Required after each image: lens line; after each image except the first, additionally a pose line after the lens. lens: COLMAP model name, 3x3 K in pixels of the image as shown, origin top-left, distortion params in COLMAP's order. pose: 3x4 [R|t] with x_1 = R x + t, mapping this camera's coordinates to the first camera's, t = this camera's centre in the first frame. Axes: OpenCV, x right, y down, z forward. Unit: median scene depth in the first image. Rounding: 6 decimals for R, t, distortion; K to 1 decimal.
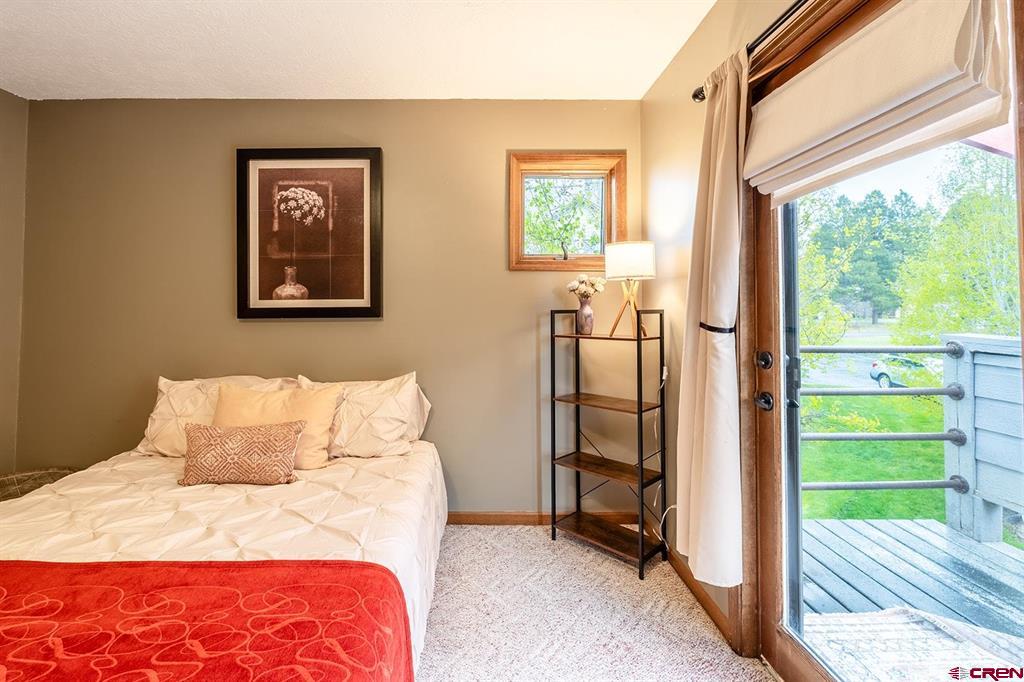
lens RADIAL K [[467.9, 0, 485.0], [0, 467.9, 286.4], [0, 0, 1]] dist [-0.001818, -0.000478]
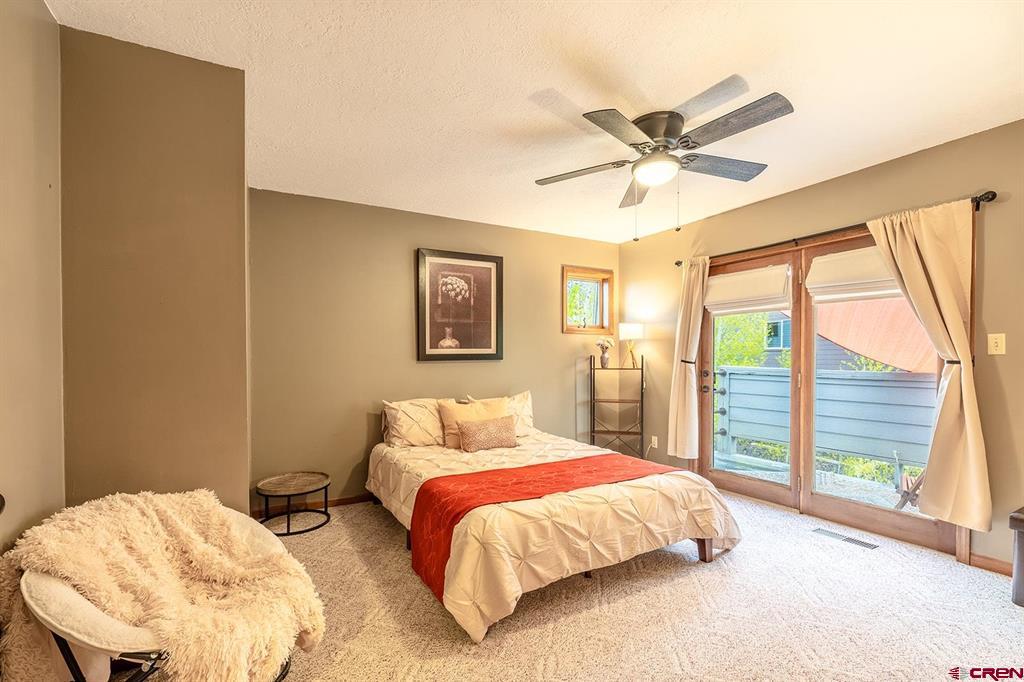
lens RADIAL K [[467.9, 0, 513.6], [0, 467.9, 350.1], [0, 0, 1]] dist [-0.001818, -0.000478]
pose [[0.869645, 0.004053, 0.493661, -0.994362], [-0.022509, 0.999252, 0.031449, -0.021145], [-0.493165, -0.038461, 0.869085, -0.458366]]
